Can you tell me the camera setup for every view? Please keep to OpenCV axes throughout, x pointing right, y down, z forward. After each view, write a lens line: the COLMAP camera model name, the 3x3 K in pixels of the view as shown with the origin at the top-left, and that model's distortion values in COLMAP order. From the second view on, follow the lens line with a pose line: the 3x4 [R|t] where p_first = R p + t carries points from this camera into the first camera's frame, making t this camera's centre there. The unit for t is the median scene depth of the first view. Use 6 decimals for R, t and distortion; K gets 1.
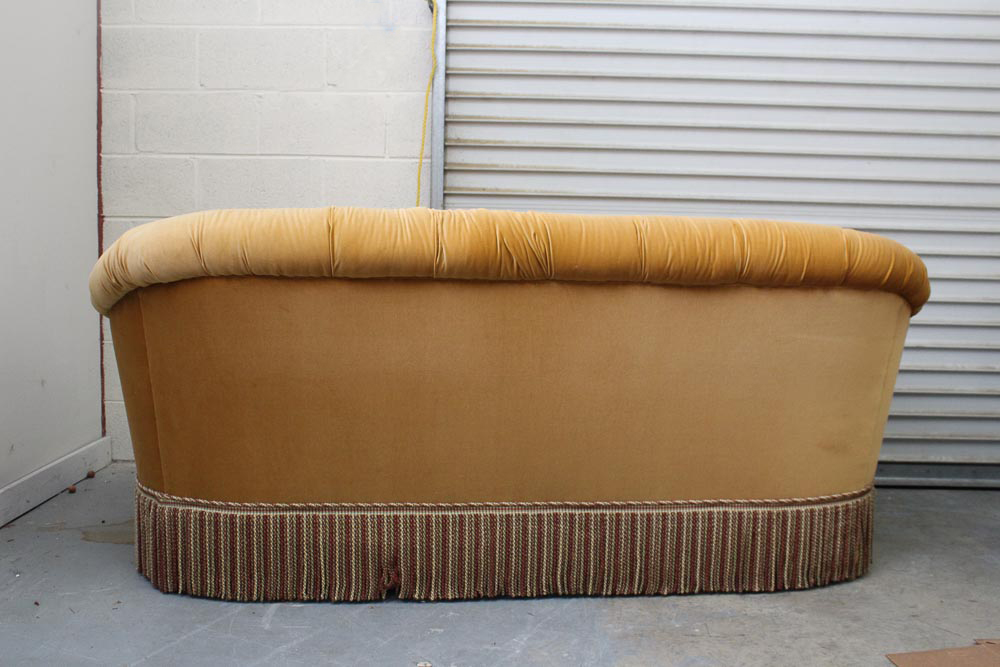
lens RADIAL K [[1080.2, 0, 500.0], [0, 1080.2, 333.5], [0, 0, 1]] dist [-0.017406, -0.005991]
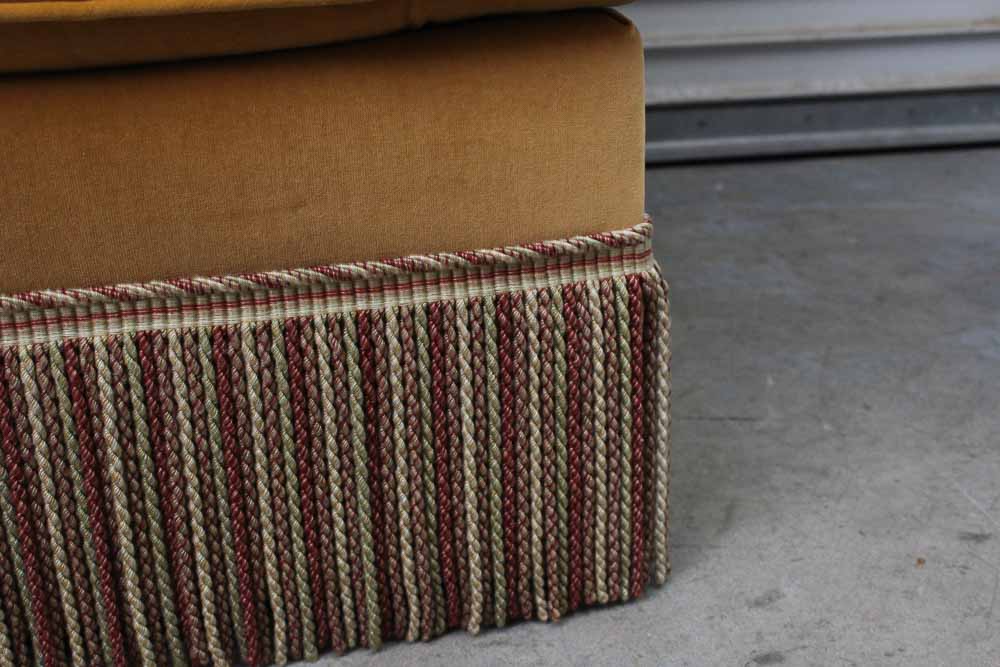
lens RADIAL K [[1285.4, 0, 500.0], [0, 1285.4, 333.5], [0, 0, 1]] dist [-0.076030, 0.034446]
pose [[0.986297, -0.103914, 0.128140, 0.211772], [0.070901, 0.968303, 0.239504, 0.084415], [-0.148967, -0.227137, 0.962402, 0.533810]]
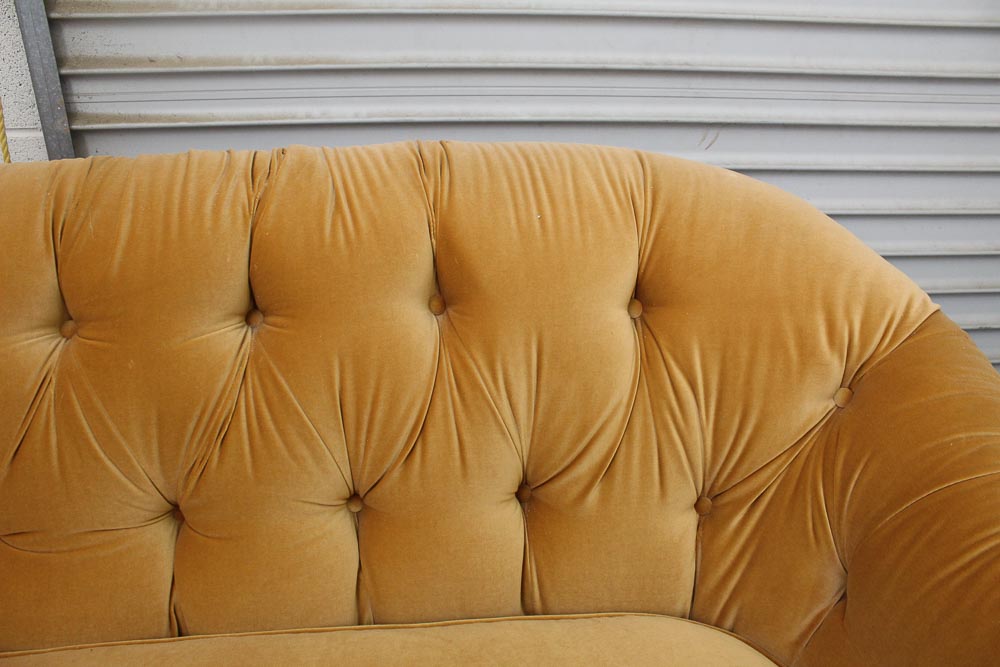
lens RADIAL K [[822.5, 0, 500.0], [0, 822.5, 333.5], [0, 0, 1]] dist [-0.141408, 0.099458]
pose [[0.994822, -0.048922, 0.089079, 0.095883], [0.015609, 0.939664, 0.341743, -0.138955], [-0.100423, -0.338583, 0.935562, 0.643692]]
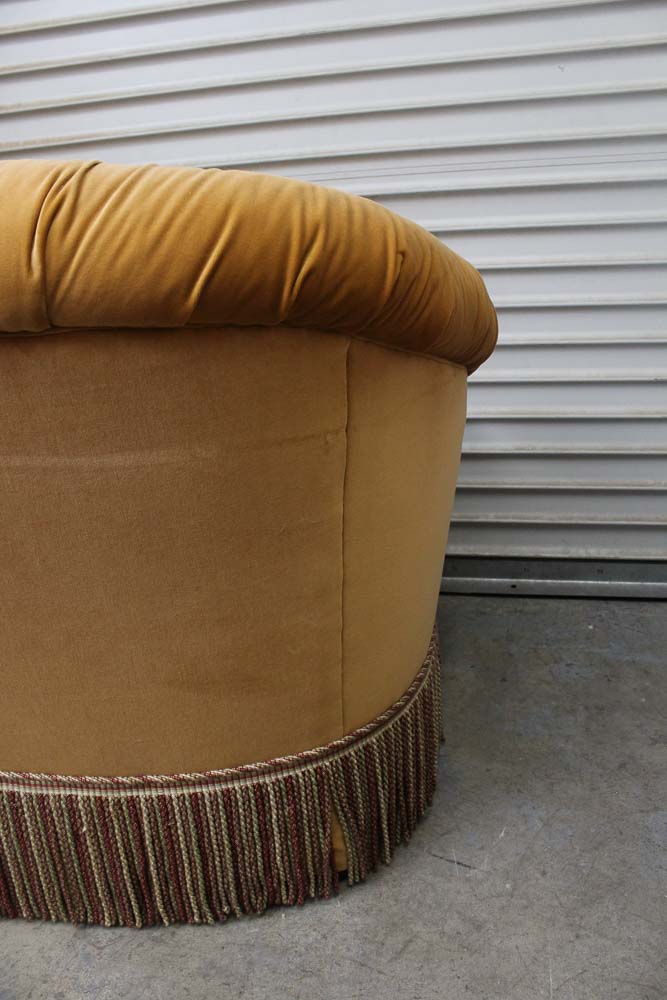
lens RADIAL K [[822.5, 0, 333.5], [0, 822.5, 500.0], [0, 0, 1]] dist [-0.141408, 0.099458]
pose [[0.973383, -0.006890, -0.229079, 0.322638], [0.052994, 0.979226, 0.195726, -0.020807], [0.222971, -0.202656, 0.953527, 0.527595]]
